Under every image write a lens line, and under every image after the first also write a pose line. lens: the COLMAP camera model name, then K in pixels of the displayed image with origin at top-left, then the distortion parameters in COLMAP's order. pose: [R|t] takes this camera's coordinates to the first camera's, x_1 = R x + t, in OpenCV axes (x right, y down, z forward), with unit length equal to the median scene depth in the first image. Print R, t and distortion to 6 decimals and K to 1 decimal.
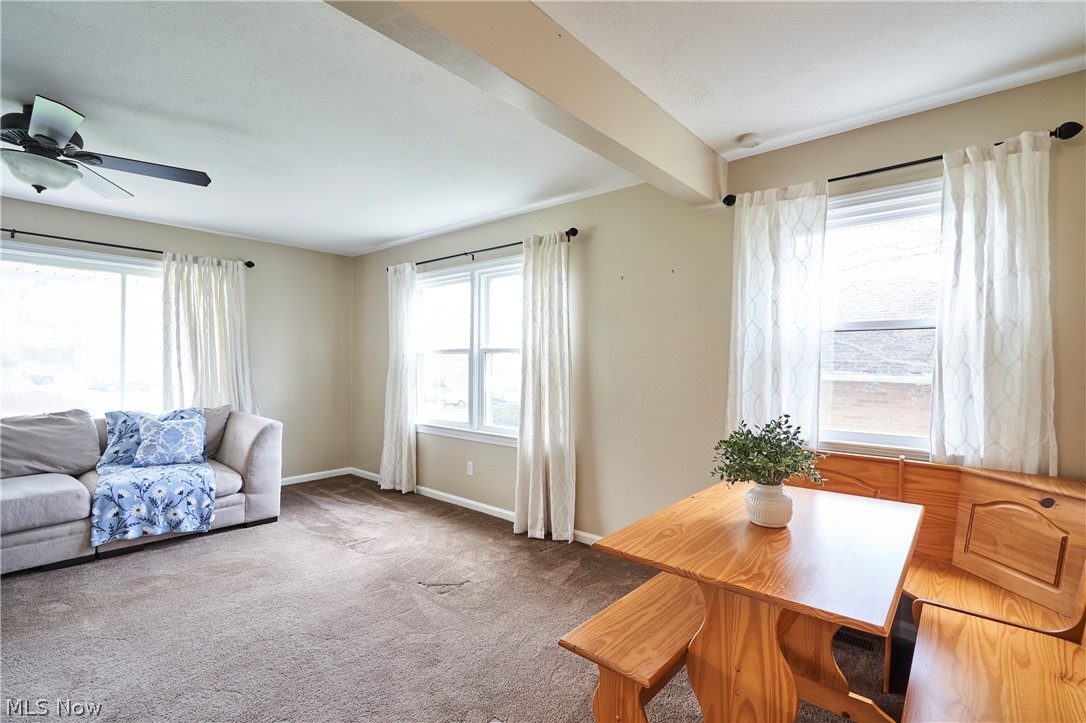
lens RADIAL K [[504.9, 0, 543.6], [0, 504.9, 367.7], [0, 0, 1]] dist [0.001511, 0.001455]
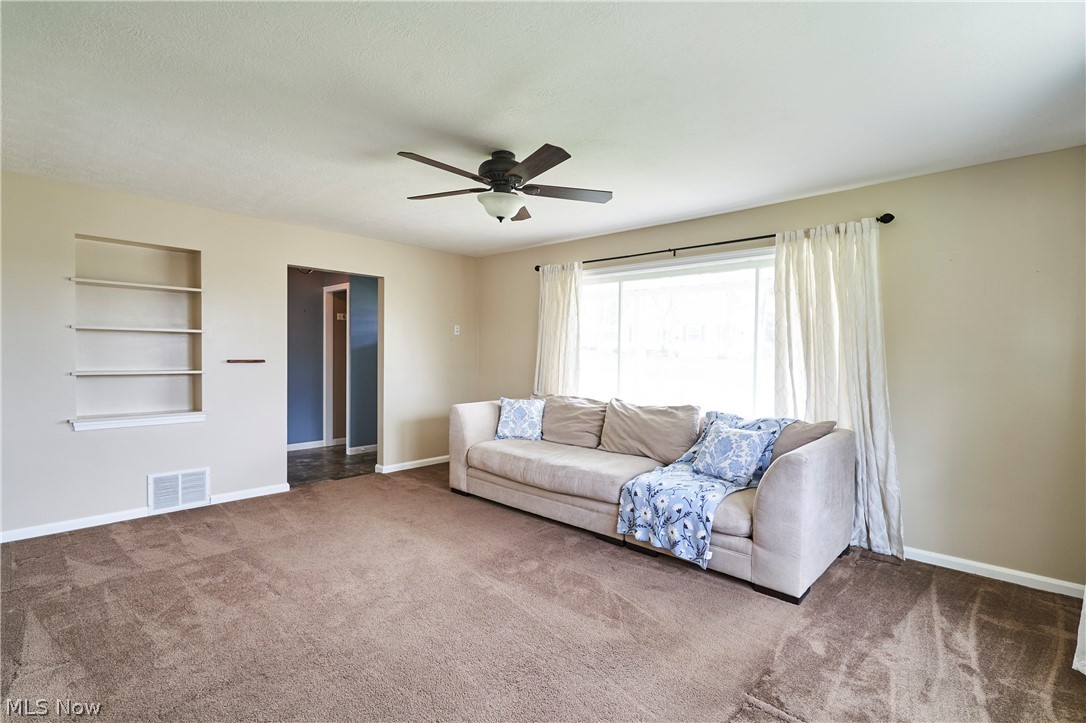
lens RADIAL K [[504.9, 0, 542.1], [0, 504.9, 364.7], [0, 0, 1]] dist [0.001511, 0.001455]
pose [[-0.043859, 0.011439, -0.998972, 0.163765], [-0.022385, 0.999672, 0.012430, -0.010217], [0.998787, 0.022907, -0.043588, 0.806531]]
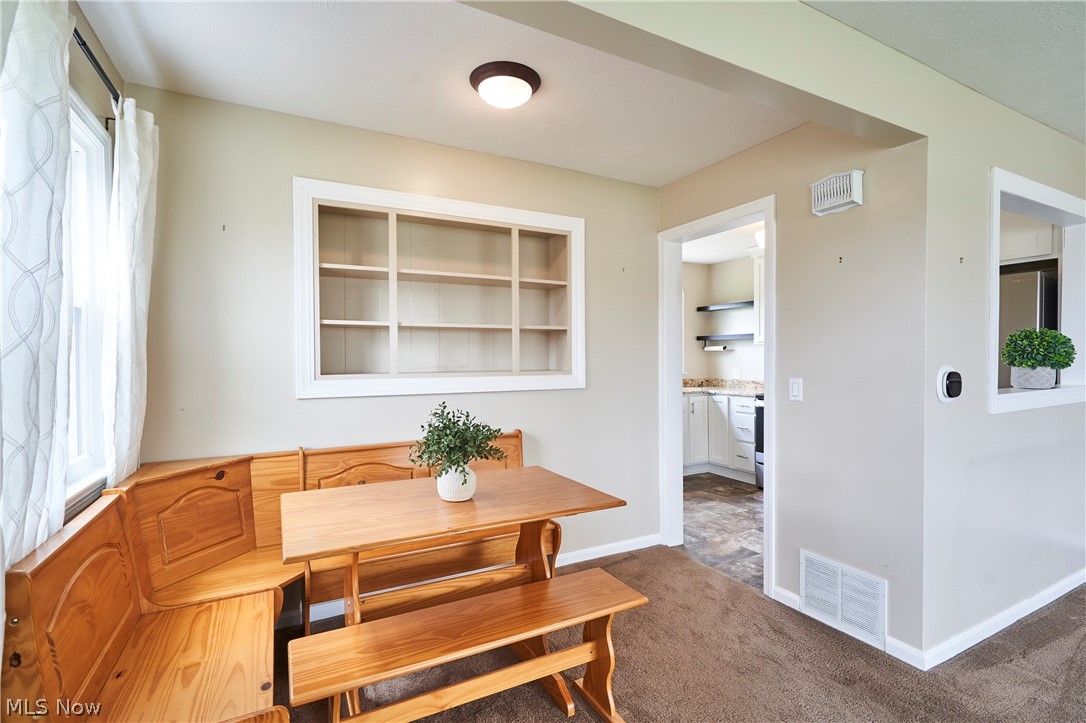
lens RADIAL K [[504.9, 0, 540.6], [0, 504.9, 357.0], [0, 0, 1]] dist [0.001511, 0.001455]
pose [[-0.930216, -0.005479, 0.366973, -0.073051], [-0.000231, 0.999897, 0.014343, -0.014663], [-0.367013, 0.013257, -0.930121, 0.967138]]
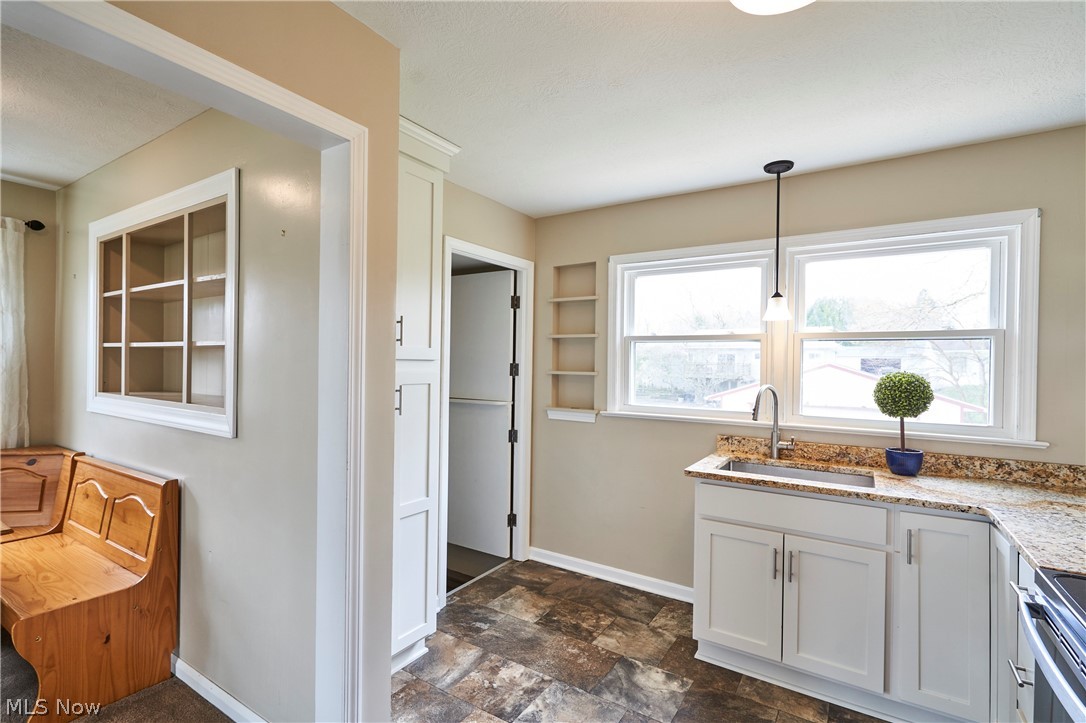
lens RADIAL K [[504.9, 0, 550.6], [0, 504.9, 365.8], [0, 0, 1]] dist [0.001511, 0.001455]
pose [[-0.143737, -0.010335, 0.989562, -0.431752], [-0.006993, 0.999931, 0.009427, -0.033239], [-0.989591, -0.005565, -0.143799, -0.203607]]
